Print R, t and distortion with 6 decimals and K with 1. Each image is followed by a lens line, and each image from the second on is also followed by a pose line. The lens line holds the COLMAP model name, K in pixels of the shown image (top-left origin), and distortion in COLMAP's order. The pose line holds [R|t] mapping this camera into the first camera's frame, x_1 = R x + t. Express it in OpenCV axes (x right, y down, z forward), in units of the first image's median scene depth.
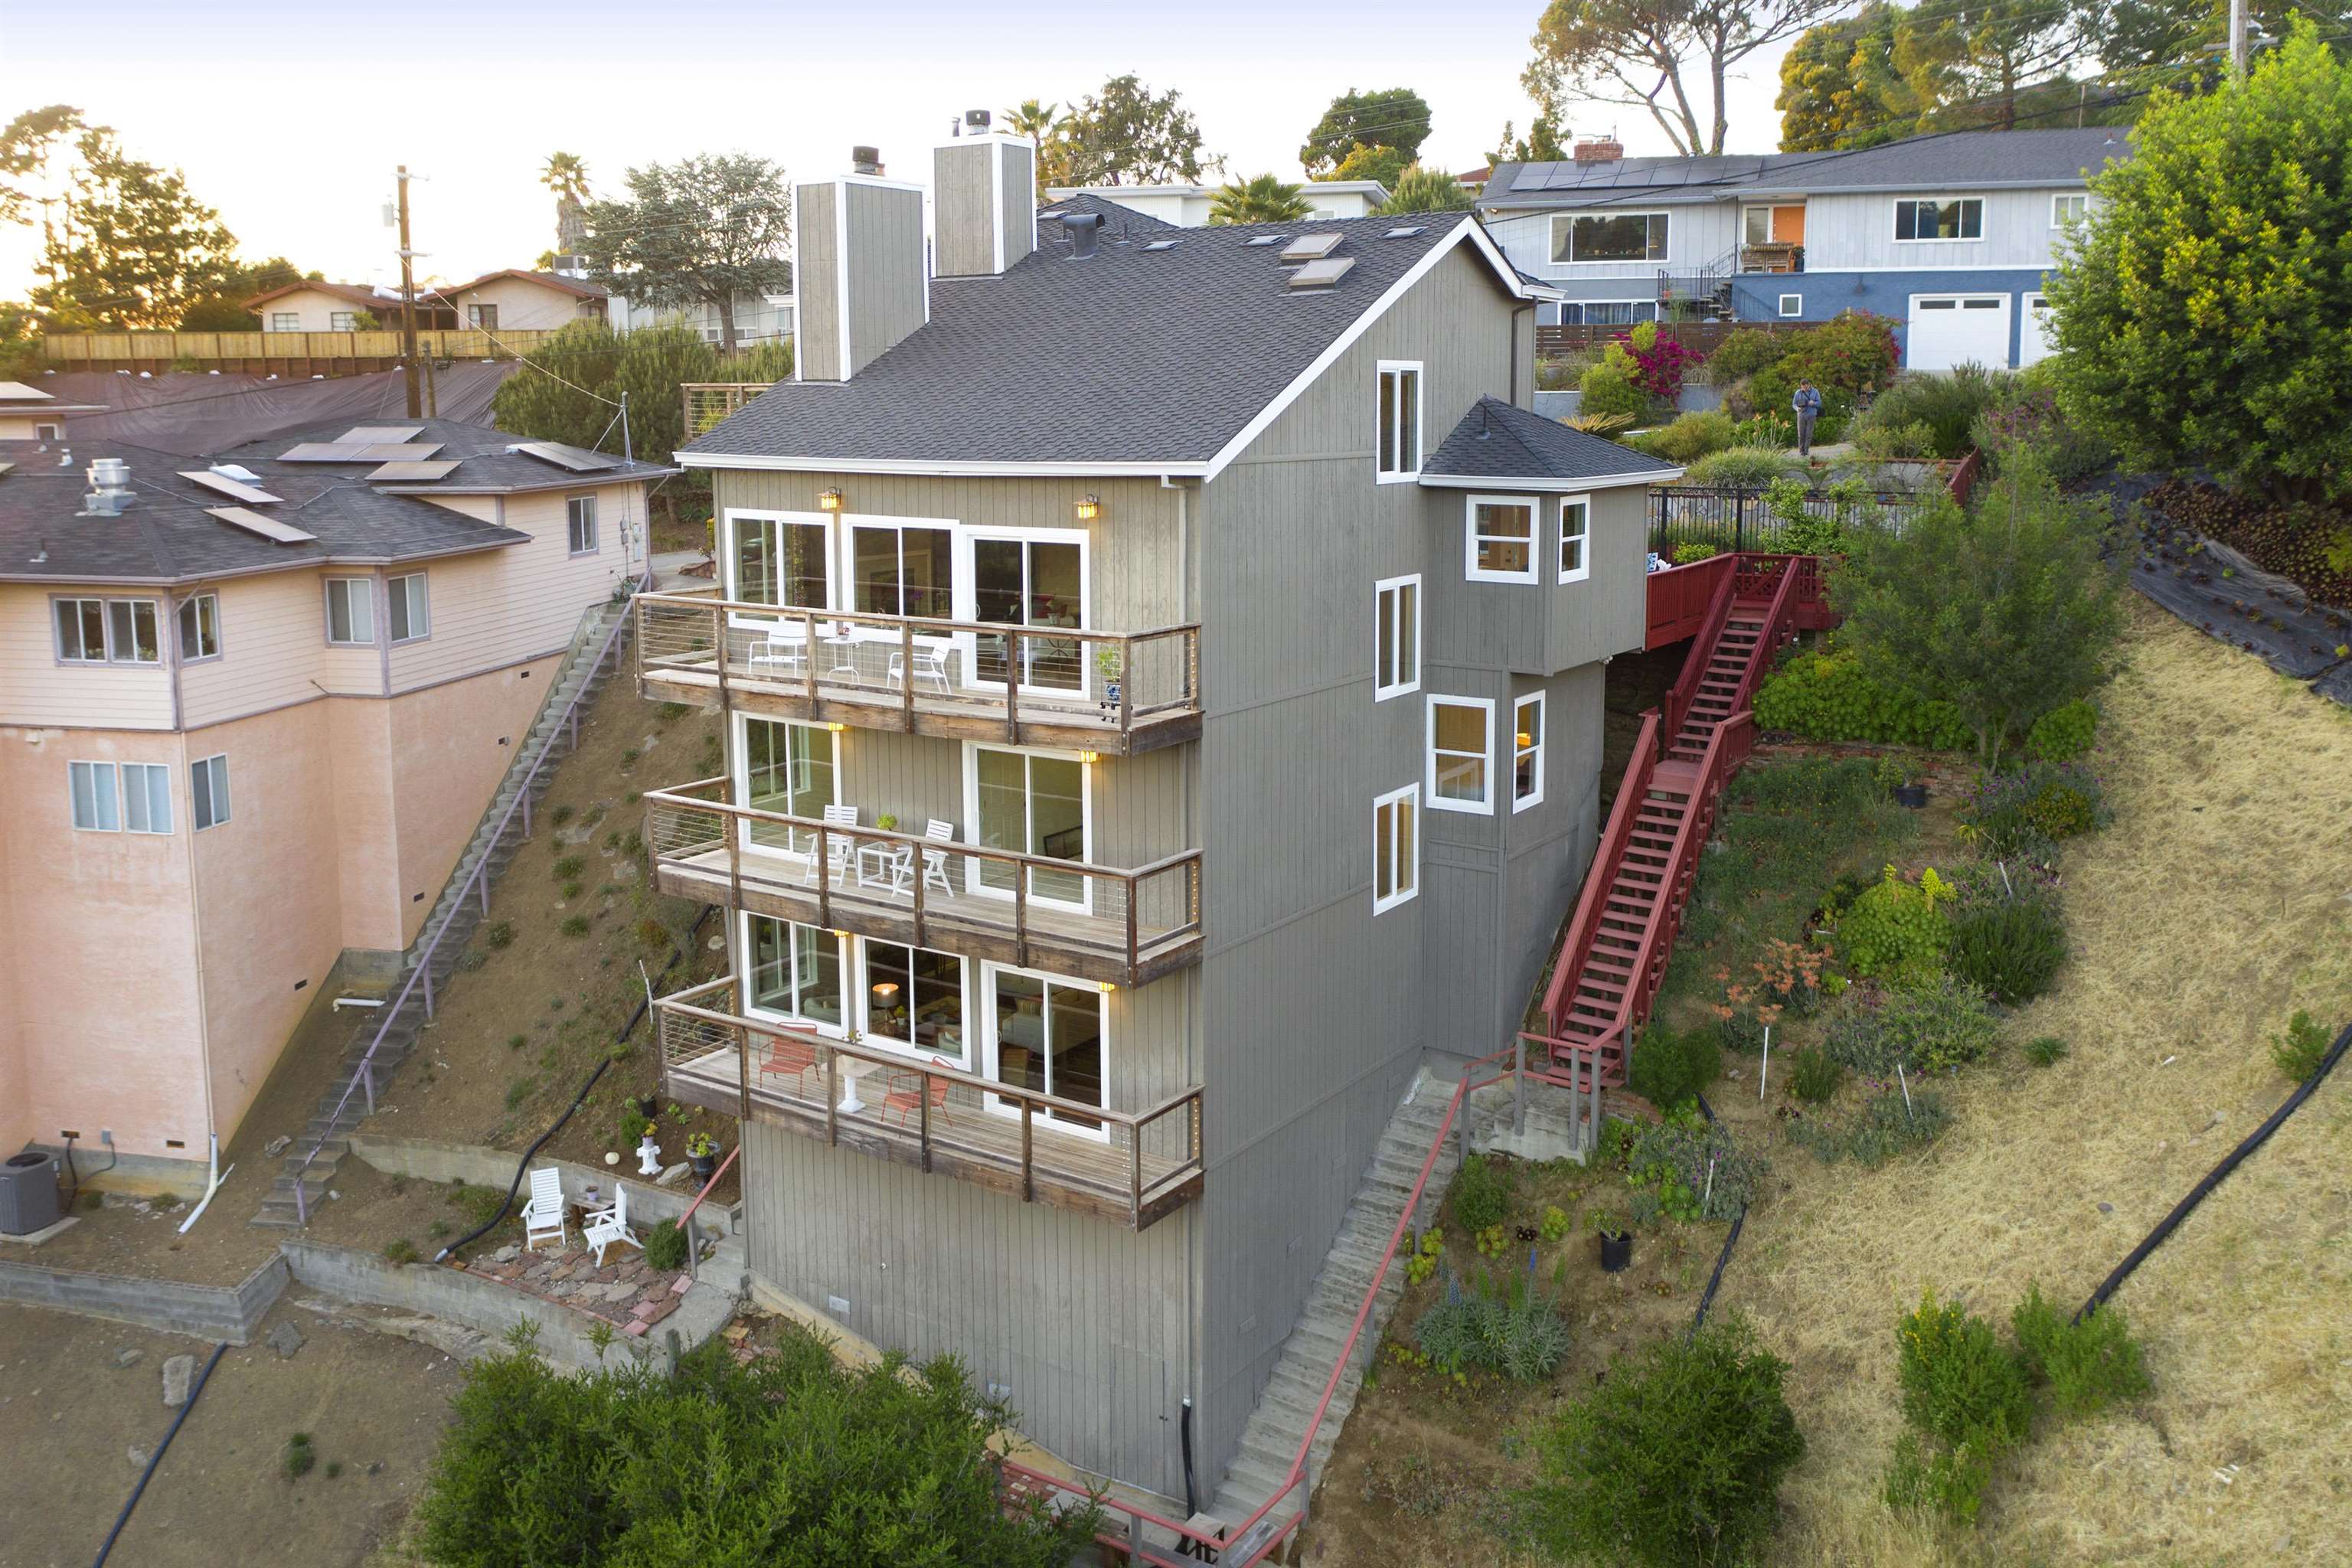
lens RADIAL K [[1880.4, 0, 917.3], [0, 1880.4, 604.8], [0, 0, 1]] dist [-0.010446, 0.002830]
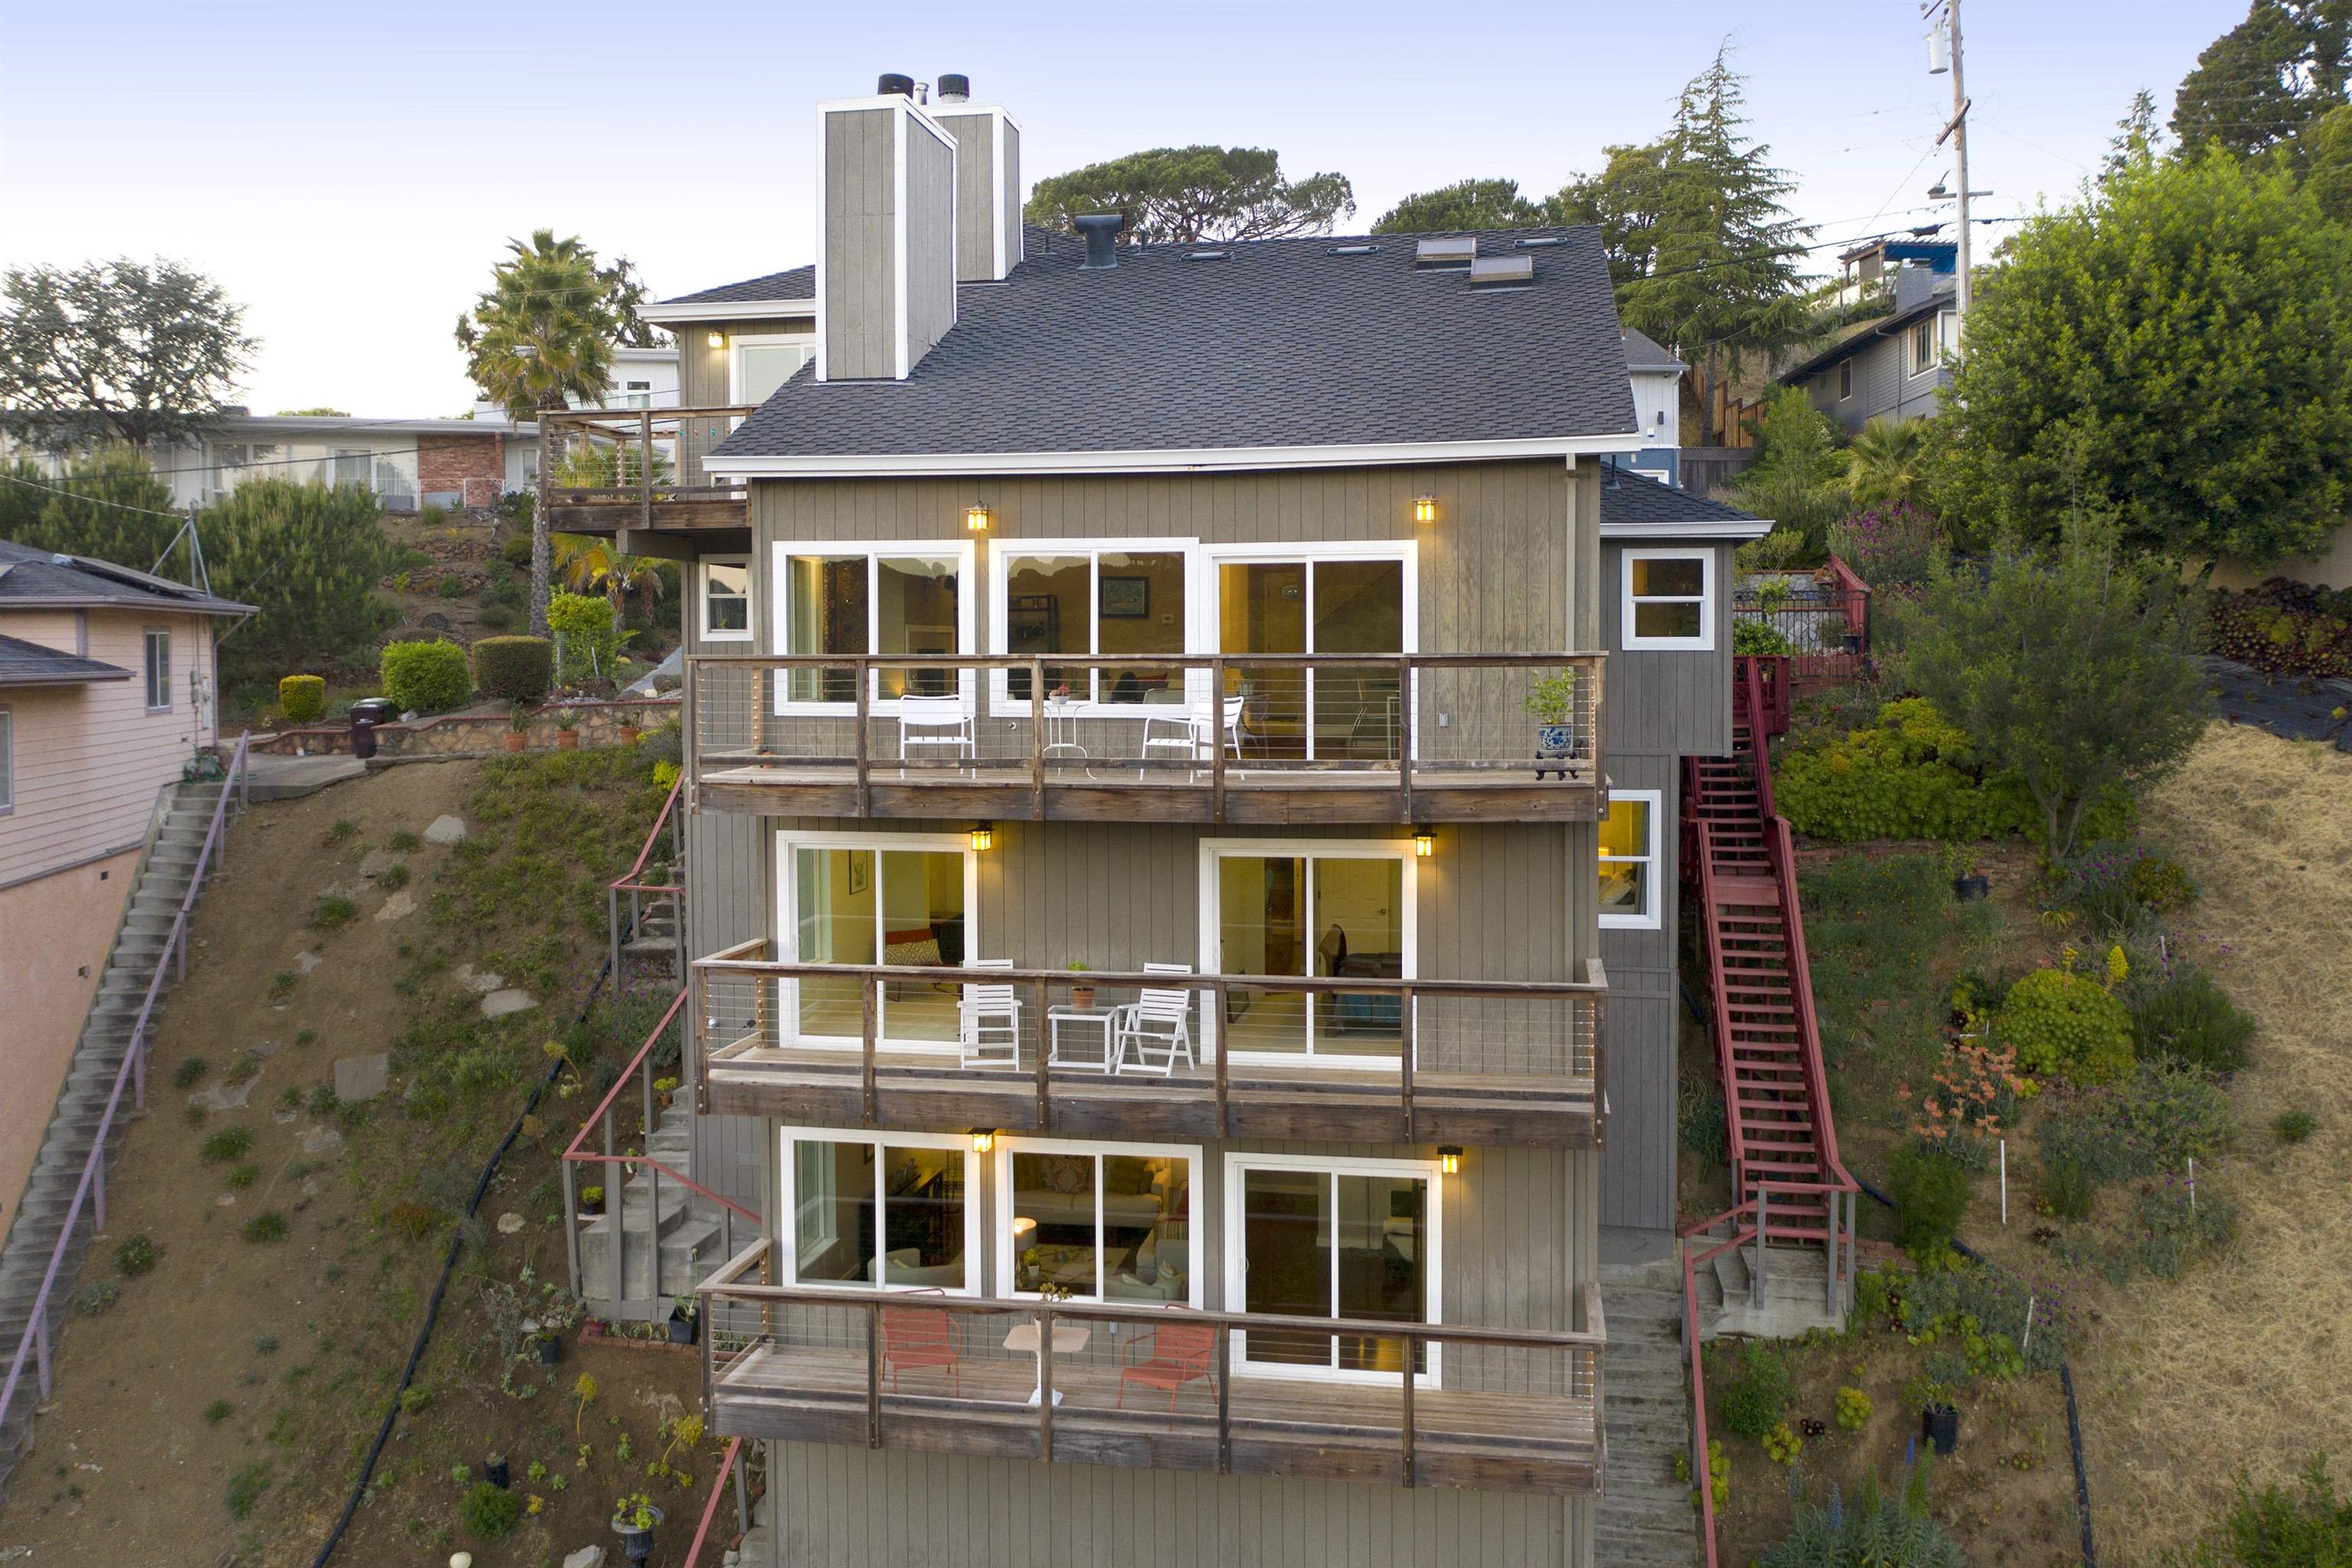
lens RADIAL K [[1940.9, 0, 1004.8], [0, 1940.9, 671.7], [0, 0, 1]] dist [-0.011089, -0.000789]
pose [[0.905813, 0.001807, 0.423673, -0.338698], [0.041241, 0.994866, -0.092415, 0.067472], [-0.421665, 0.101183, 0.901088, 0.339769]]
